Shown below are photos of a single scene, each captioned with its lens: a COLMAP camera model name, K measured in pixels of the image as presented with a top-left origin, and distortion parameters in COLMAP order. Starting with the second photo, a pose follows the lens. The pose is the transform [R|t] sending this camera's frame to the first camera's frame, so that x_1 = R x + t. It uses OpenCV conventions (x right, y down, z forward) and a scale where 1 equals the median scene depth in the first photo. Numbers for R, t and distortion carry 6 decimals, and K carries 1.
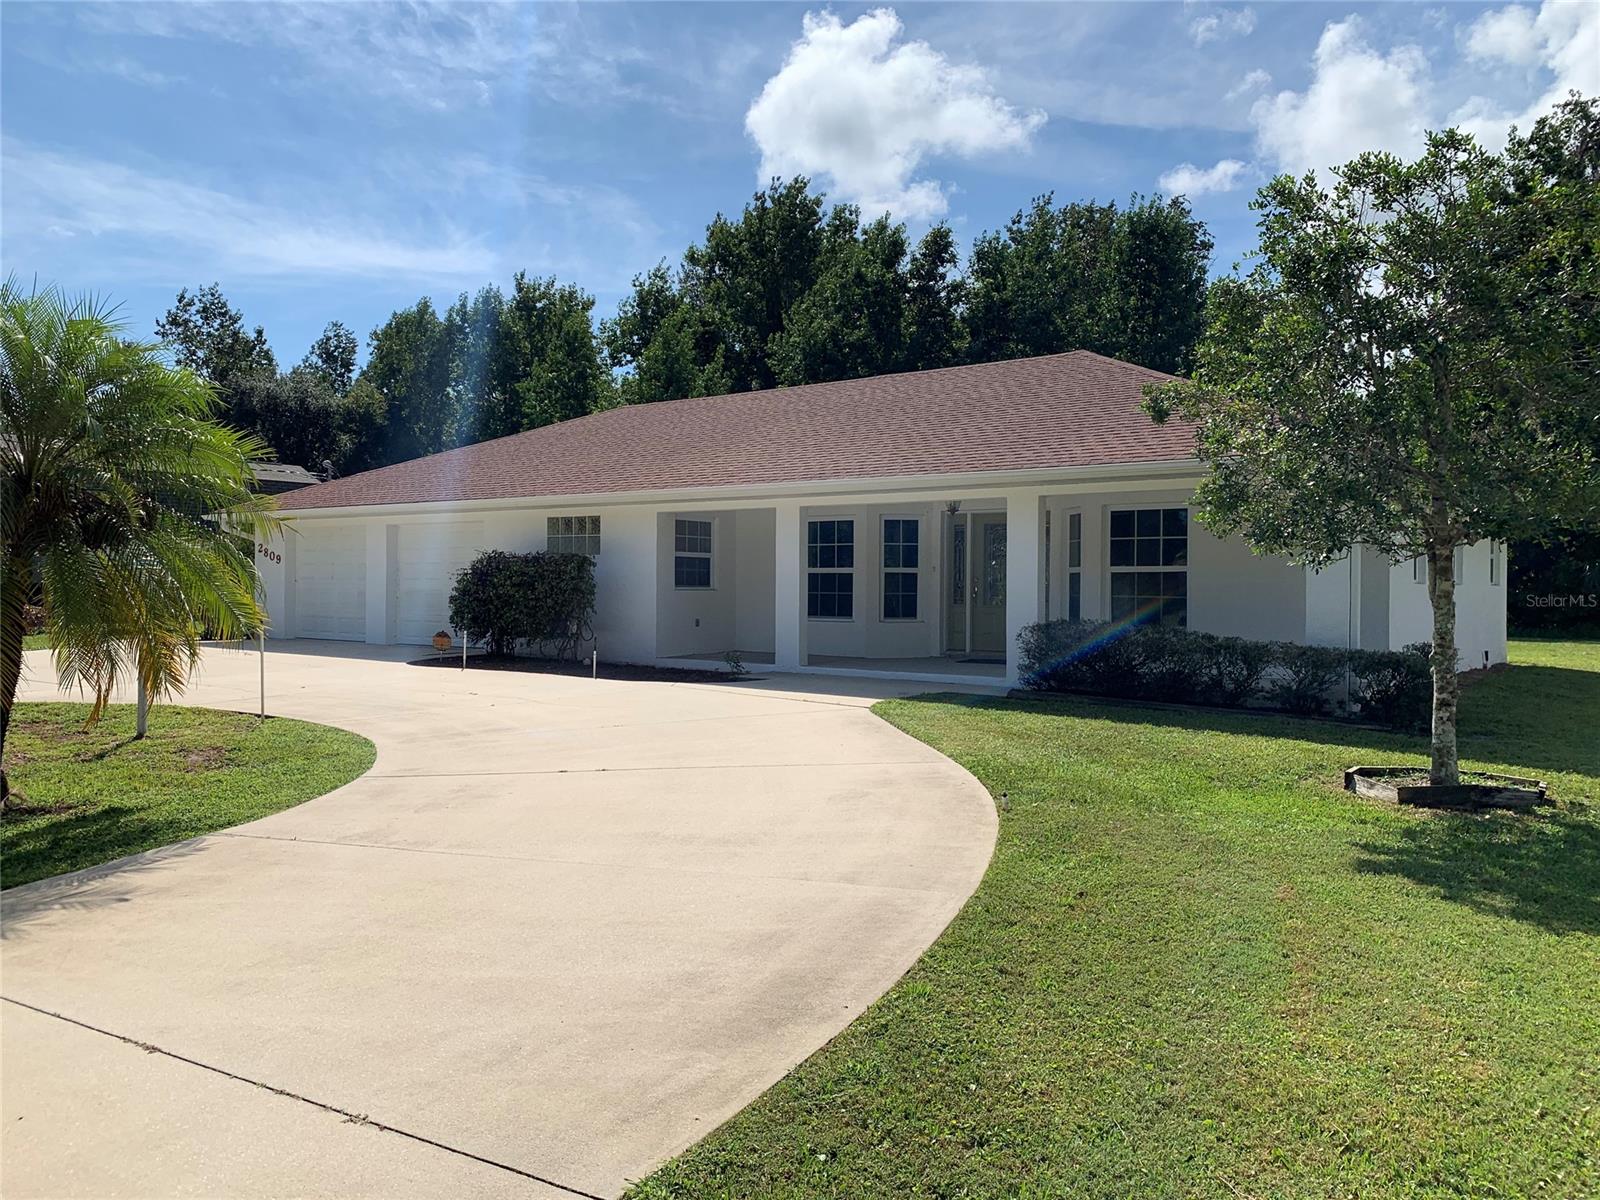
lens RADIAL K [[1212.8, 0, 800.0], [0, 1212.8, 600.0], [0, 0, 1]] dist [0.023553, -0.001191]
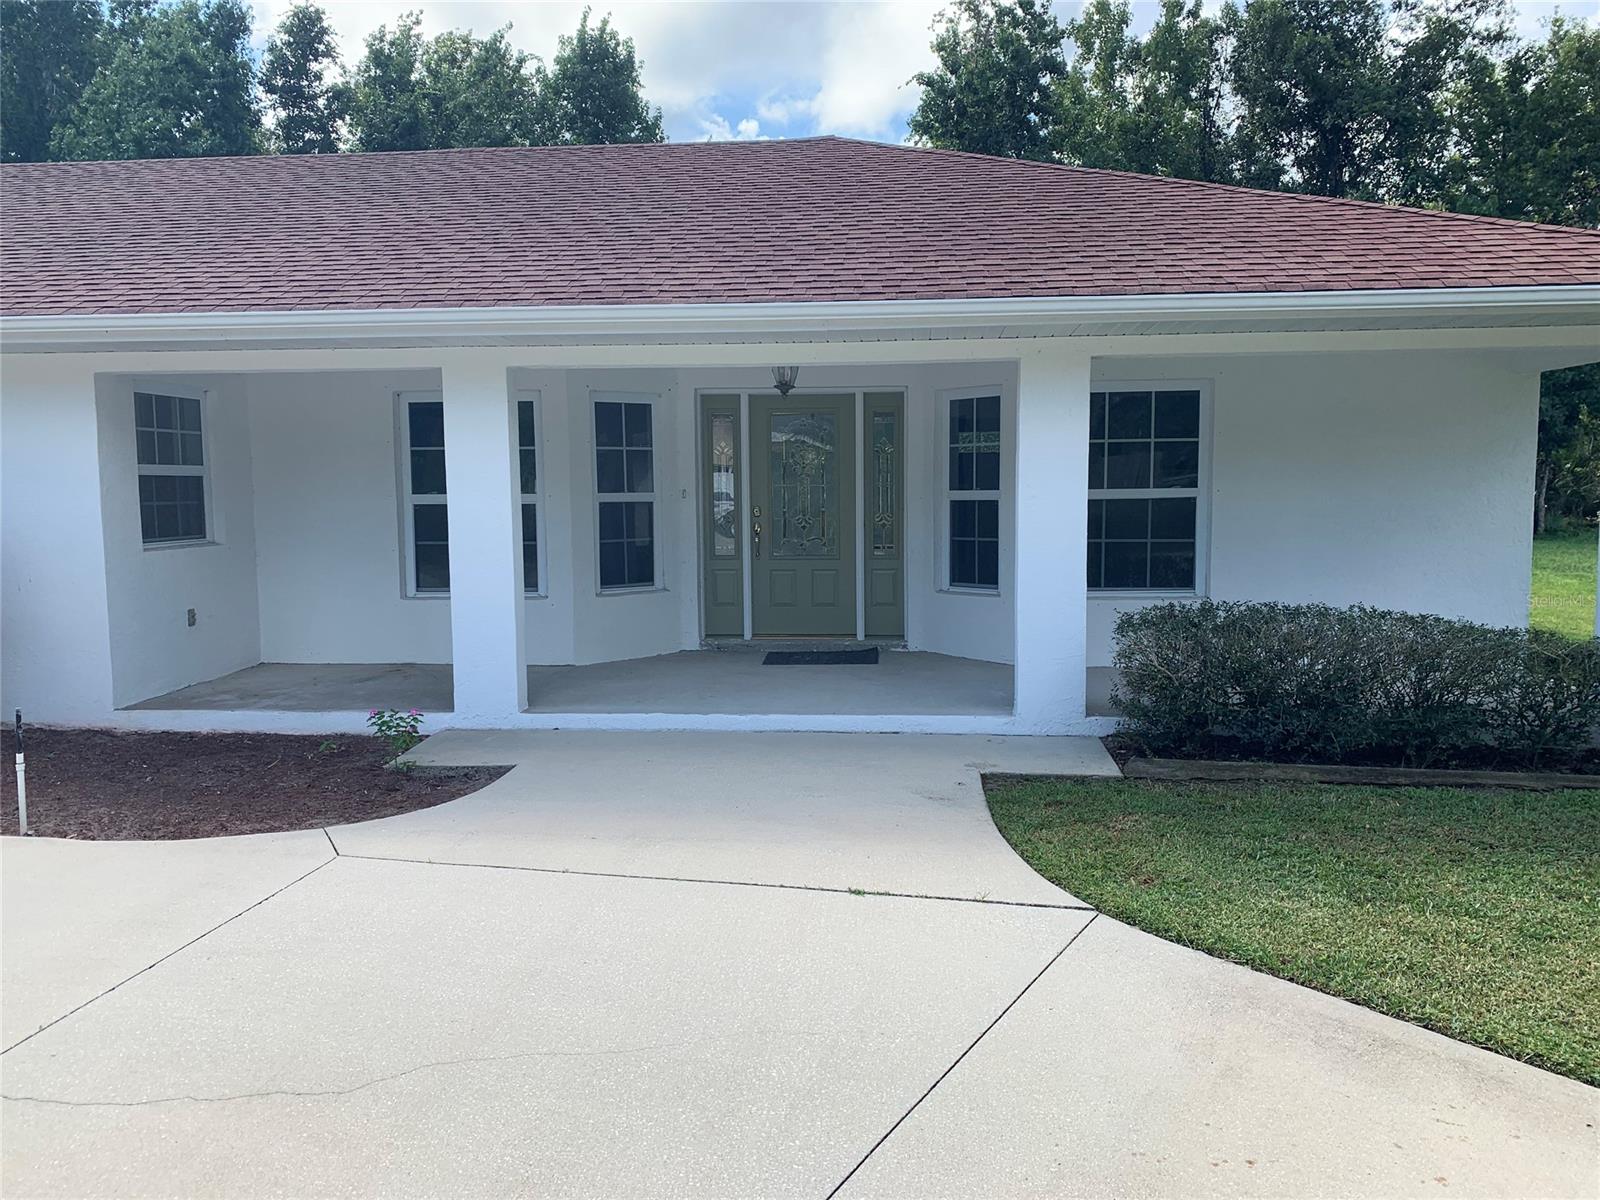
lens RADIAL K [[1212.8, 0, 800.0], [0, 1212.8, 600.0], [0, 0, 1]] dist [0.023553, -0.001191]
pose [[0.834442, -0.065307, 0.547213, -0.143667], [0.021185, 0.996021, 0.086565, -0.022999], [-0.550689, -0.060641, 0.832505, 0.472858]]
